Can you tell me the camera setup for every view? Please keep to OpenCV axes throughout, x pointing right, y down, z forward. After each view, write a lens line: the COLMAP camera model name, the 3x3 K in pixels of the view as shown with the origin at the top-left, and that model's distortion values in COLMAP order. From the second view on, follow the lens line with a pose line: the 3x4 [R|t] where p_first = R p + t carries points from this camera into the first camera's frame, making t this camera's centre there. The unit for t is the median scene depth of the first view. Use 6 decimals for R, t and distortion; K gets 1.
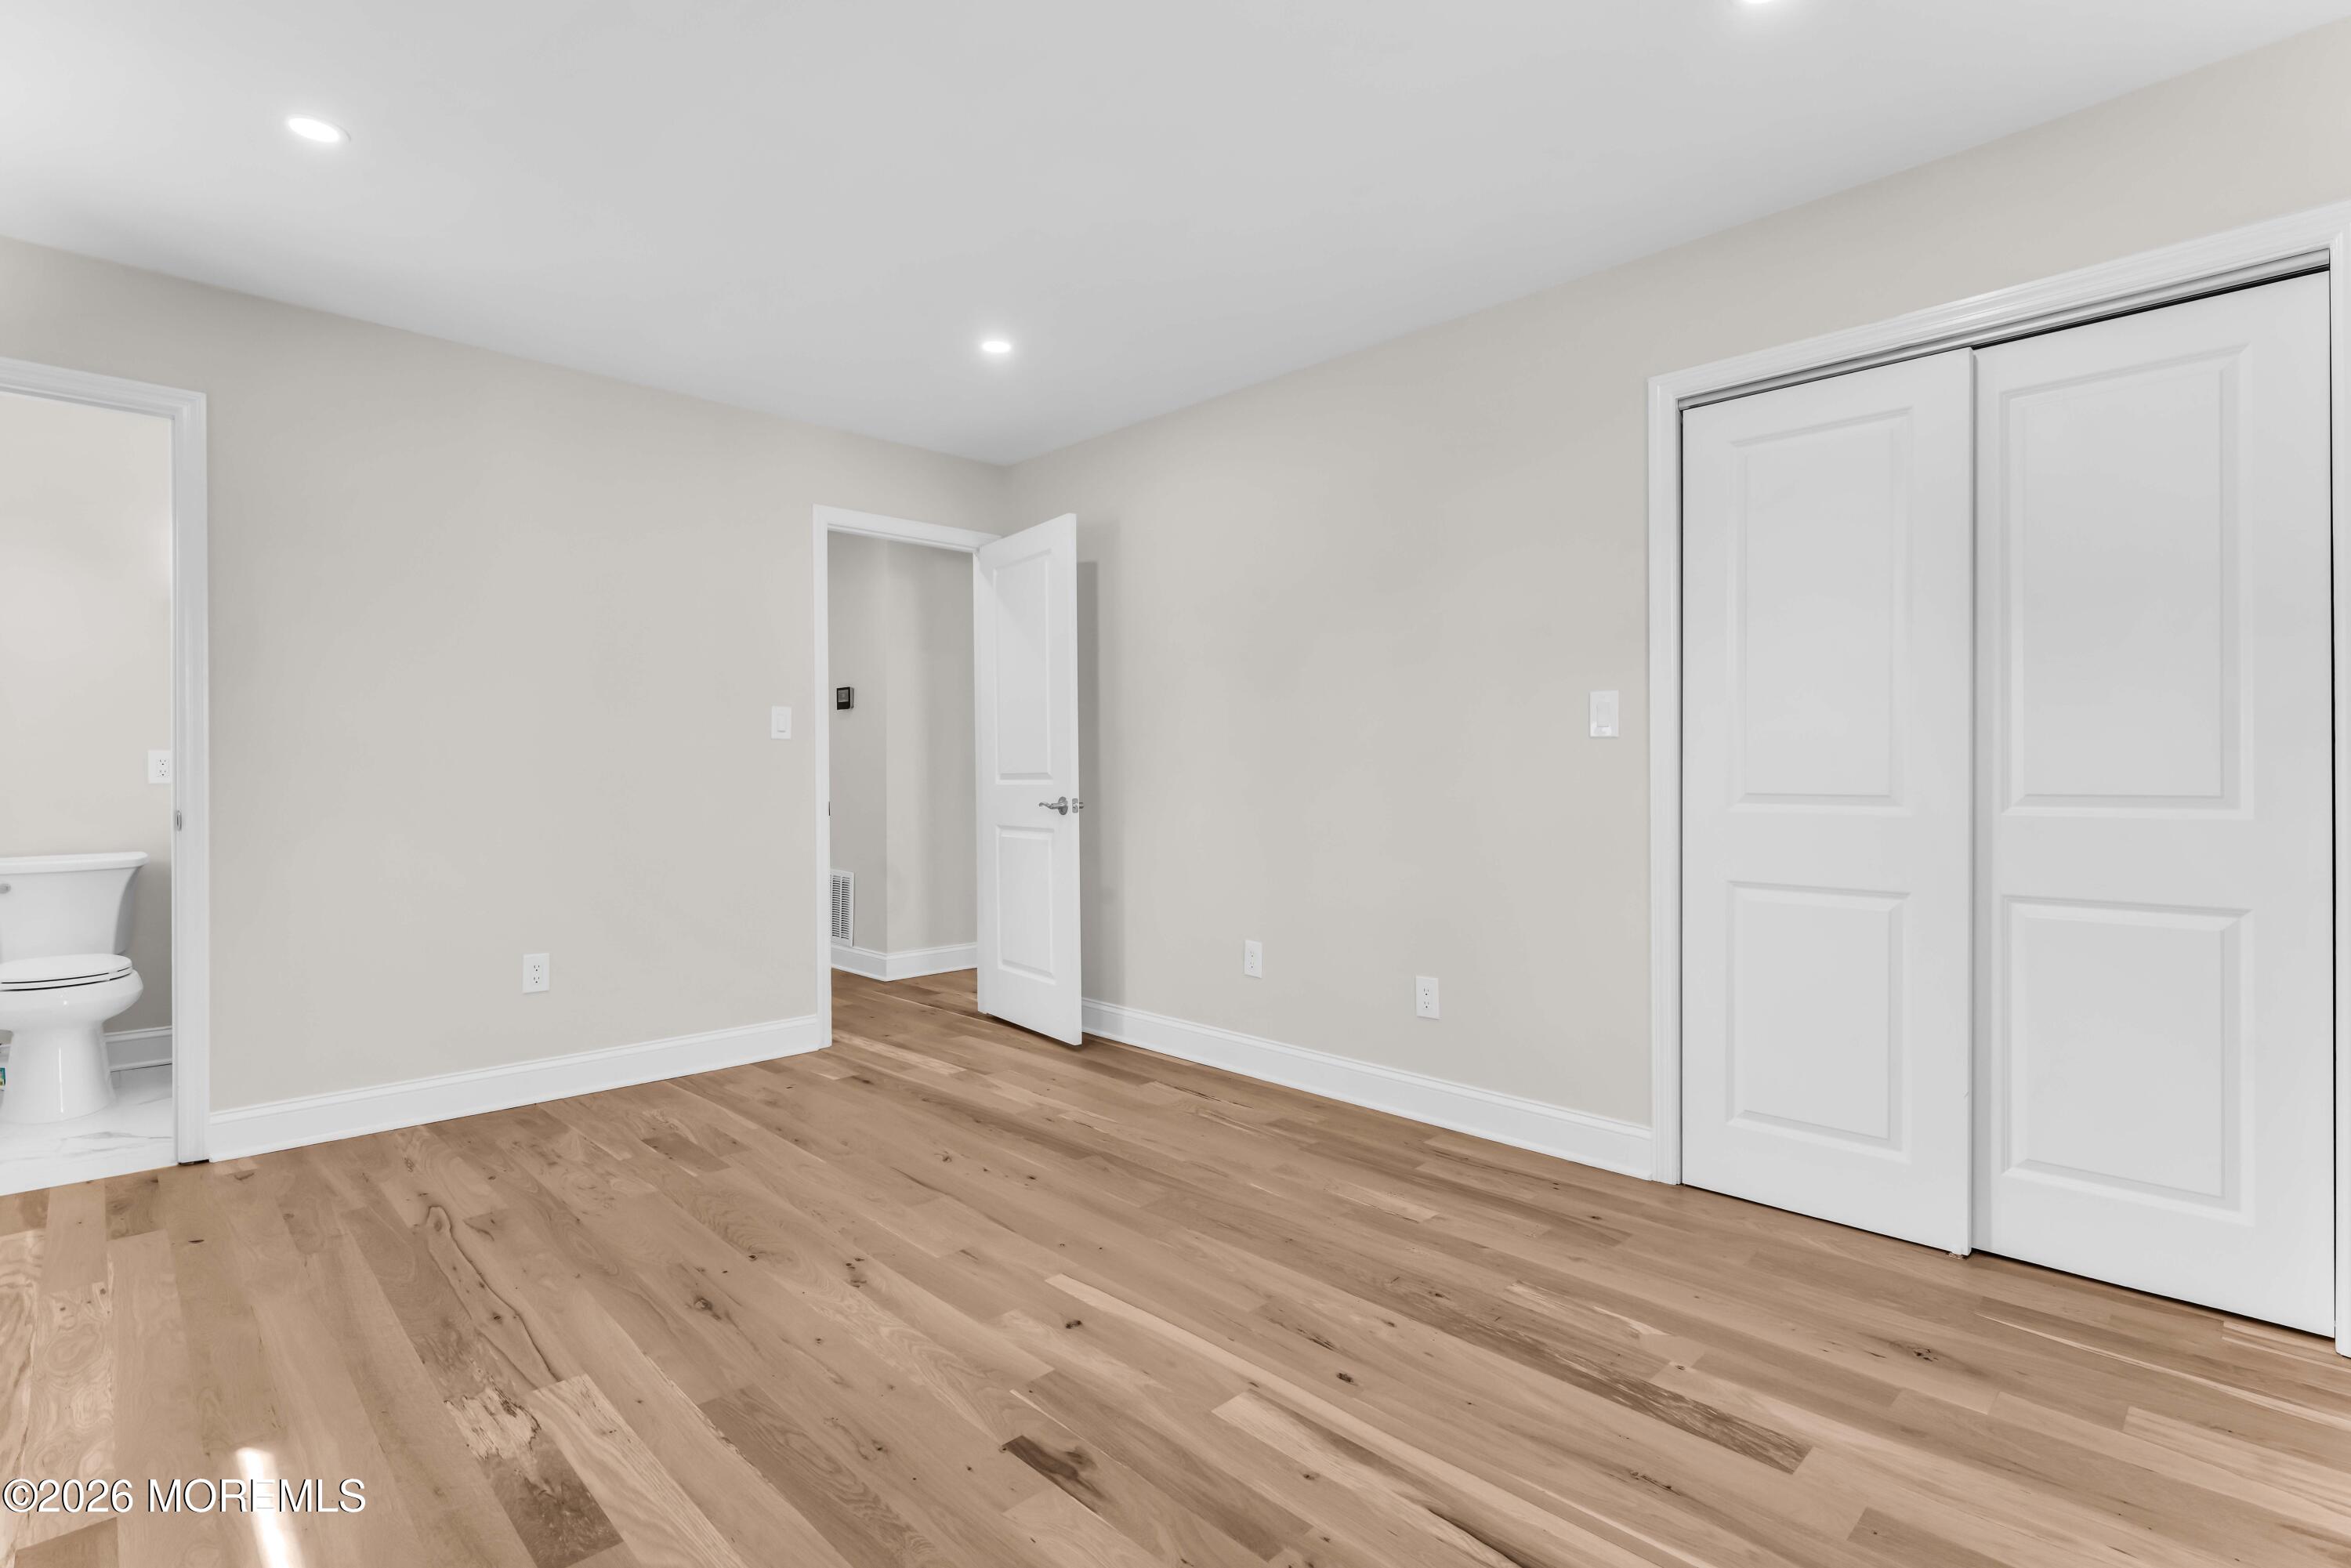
lens RADIAL K [[1106.5, 0, 1166.5], [0, 1106.5, 789.6], [0, 0, 1]] dist [0.001152, -0.001041]
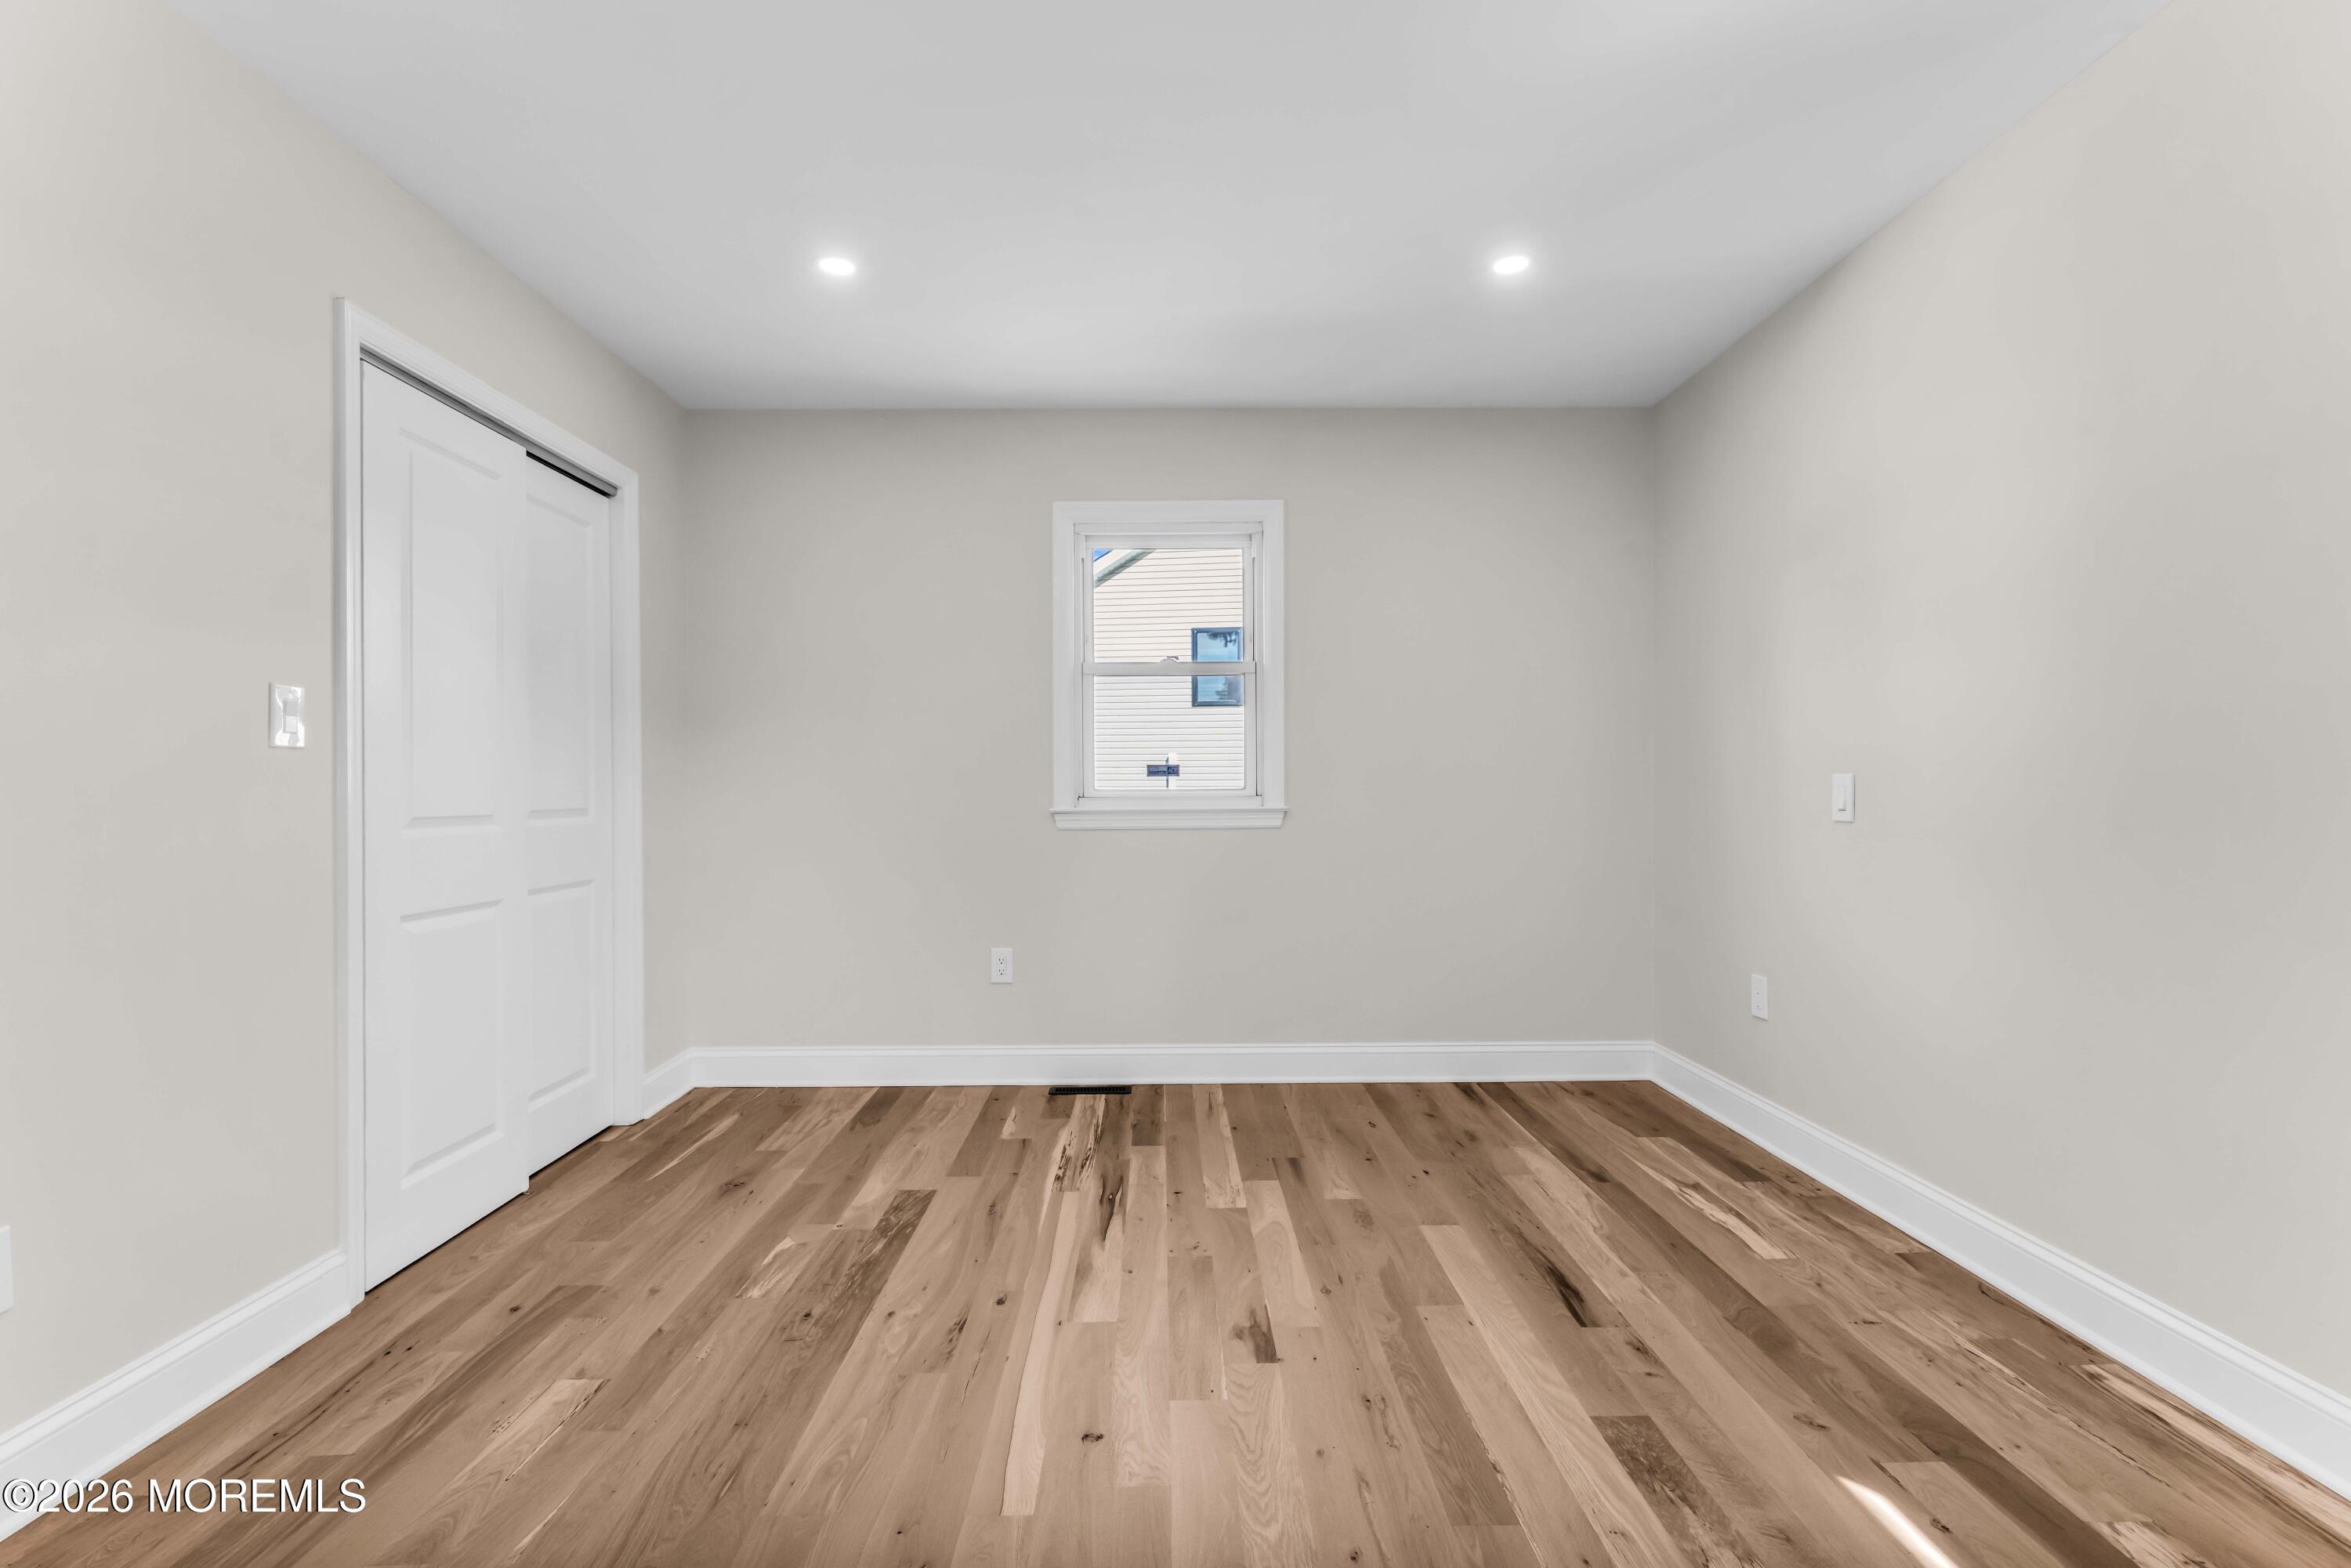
lens RADIAL K [[1106.5, 0, 1166.5], [0, 1106.5, 789.6], [0, 0, 1]] dist [0.001152, -0.001041]
pose [[-0.720910, 0.004695, 0.693012, -0.733582], [0.019068, 0.999733, 0.013062, -0.025249], [-0.692766, 0.022631, -0.720807, 1.598858]]
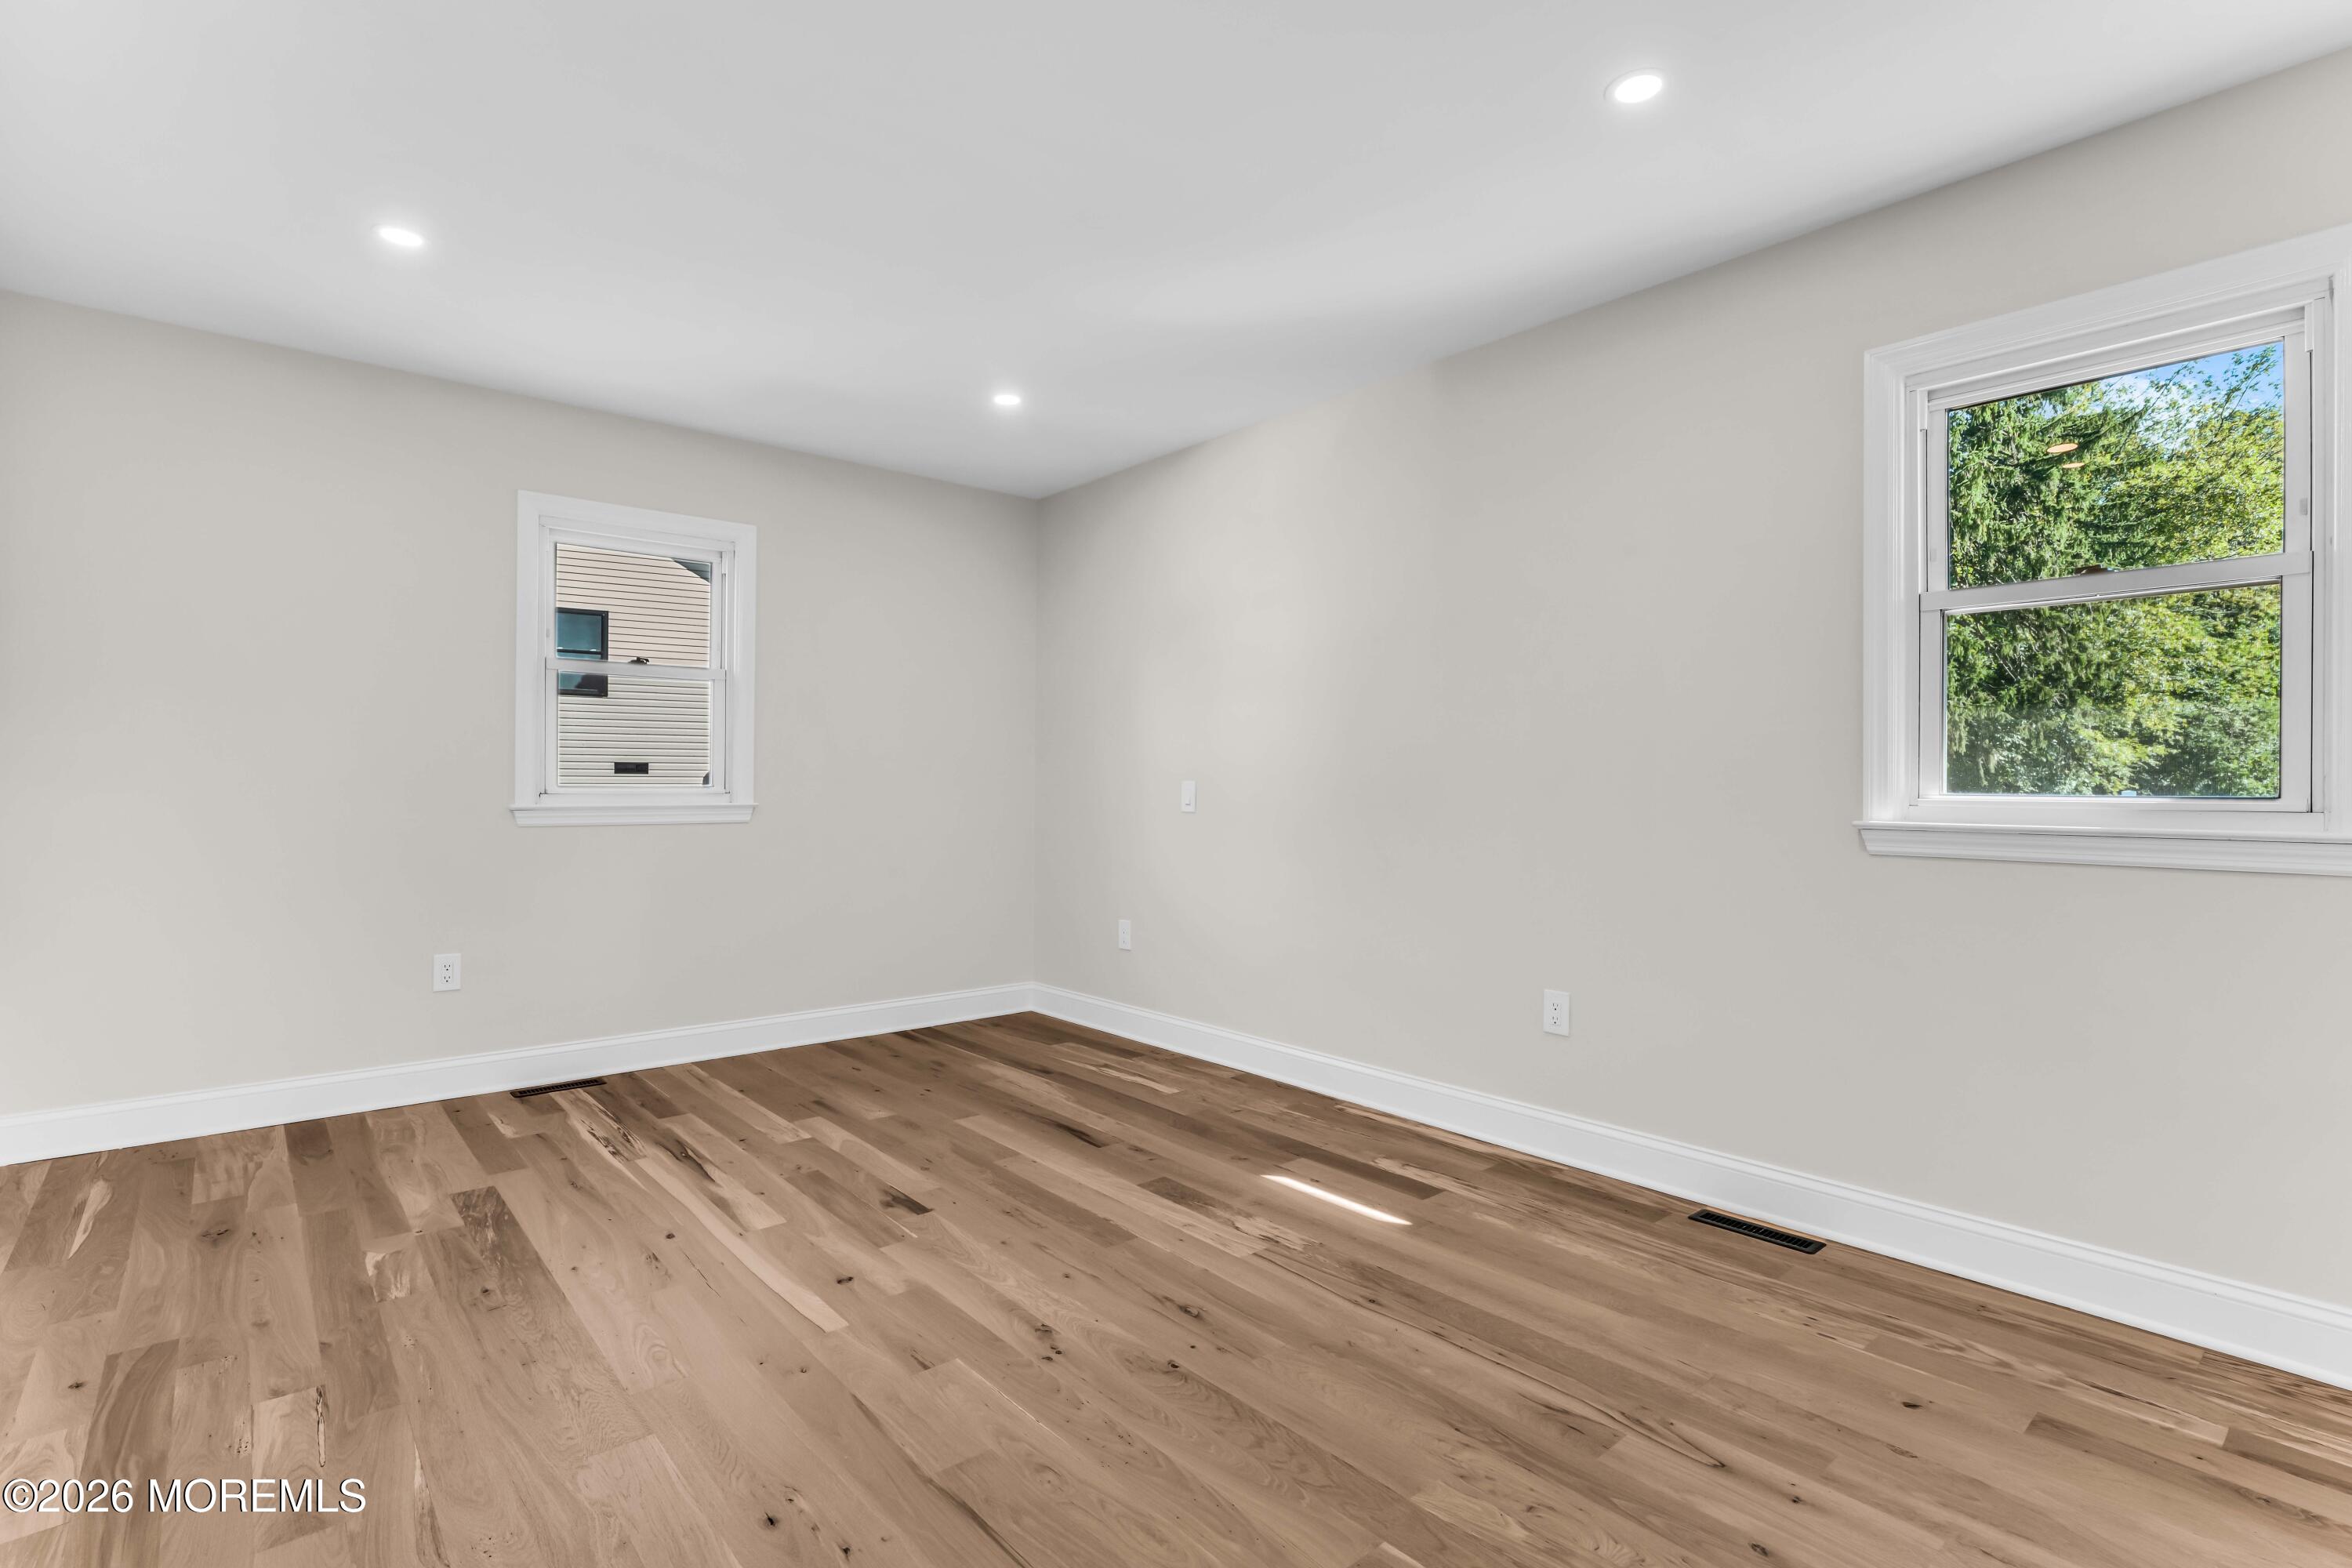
lens RADIAL K [[1107.0, 0, 1166.9], [0, 1107.0, 789.6], [0, 0, 1]] dist [0.001152, -0.001041]
pose [[-0.997538, -0.003142, 0.070064, -0.496297], [-0.001810, 0.999817, 0.019067, -0.035163], [-0.070111, 0.018893, -0.997360, 2.131627]]
